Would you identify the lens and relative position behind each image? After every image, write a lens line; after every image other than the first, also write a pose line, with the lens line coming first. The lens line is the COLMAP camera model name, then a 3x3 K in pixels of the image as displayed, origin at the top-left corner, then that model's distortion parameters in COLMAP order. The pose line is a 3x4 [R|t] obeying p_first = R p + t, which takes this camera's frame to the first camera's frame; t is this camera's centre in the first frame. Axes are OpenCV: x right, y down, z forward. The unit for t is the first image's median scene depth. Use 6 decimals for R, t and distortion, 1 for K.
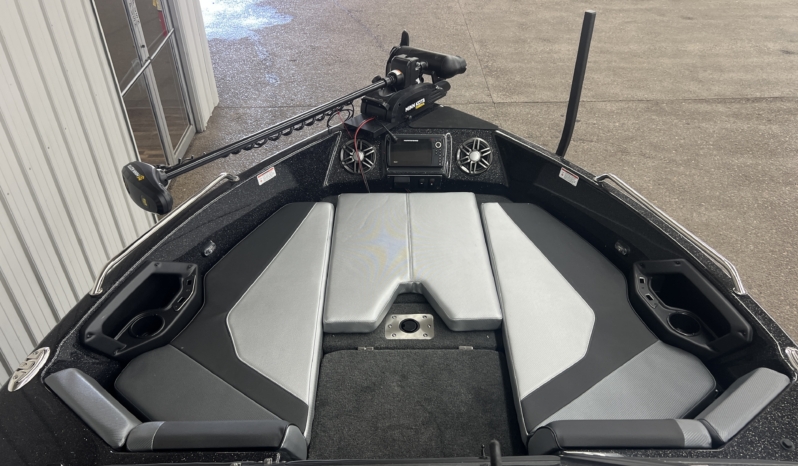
lens RADIAL K [[621.0, 0, 404.8], [0, 621.0, 232.2], [0, 0, 1]] dist [0.056173, -0.066638]
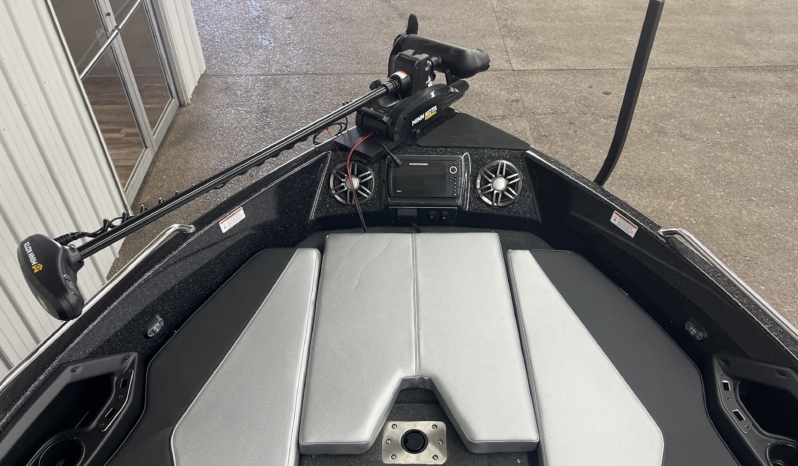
lens RADIAL K [[621.0, 0, 401.2], [0, 621.0, 235.0], [0, 0, 1]] dist [0.056173, -0.066638]
pose [[0.999810, 0.007674, -0.017899, 0.002604], [-0.005952, 0.995521, 0.094348, -0.131690], [0.018543, -0.094223, 0.995378, 0.204487]]
